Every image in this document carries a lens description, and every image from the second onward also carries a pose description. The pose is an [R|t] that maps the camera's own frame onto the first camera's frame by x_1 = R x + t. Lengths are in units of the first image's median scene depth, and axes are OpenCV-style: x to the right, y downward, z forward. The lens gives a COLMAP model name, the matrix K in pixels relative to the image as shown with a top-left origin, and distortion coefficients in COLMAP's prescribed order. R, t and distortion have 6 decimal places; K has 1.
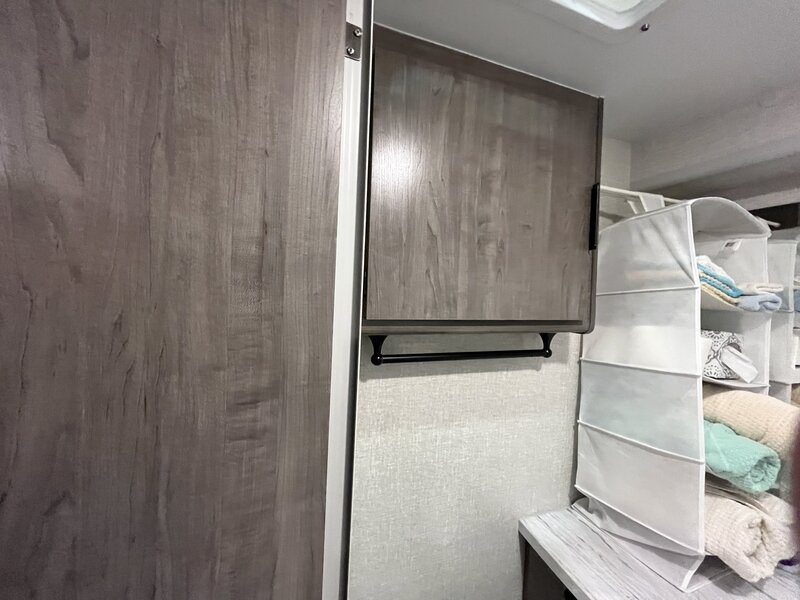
lens RADIAL K [[326.2, 0, 399.5], [0, 326.2, 298.4], [0, 0, 1]] dist [0.000329, -0.000454]
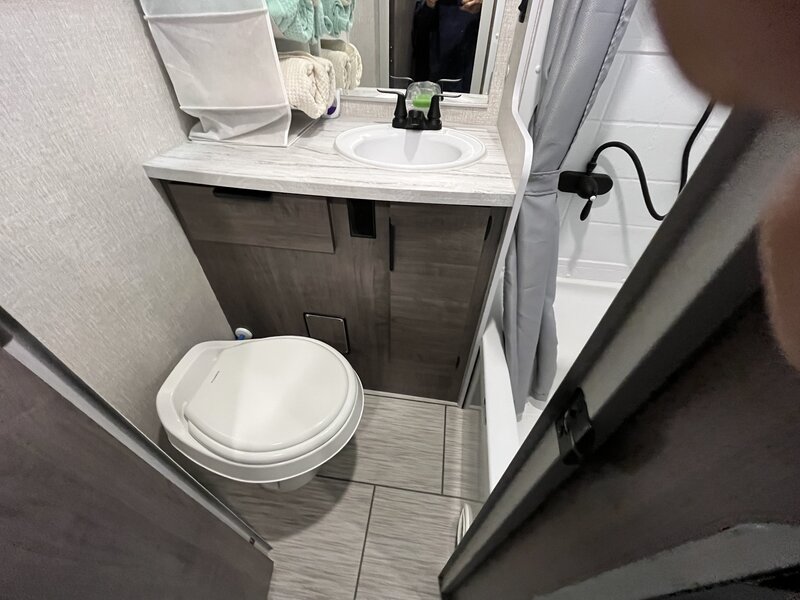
lens RADIAL K [[326.2, 0, 400.9], [0, 326.2, 302.1], [0, 0, 1]] dist [0.000329, -0.000454]
pose [[0.464938, -0.628262, 0.623795, -0.091610], [0.011842, 0.708930, 0.705180, 0.333717], [-0.885264, -0.320478, 0.337049, -0.033150]]
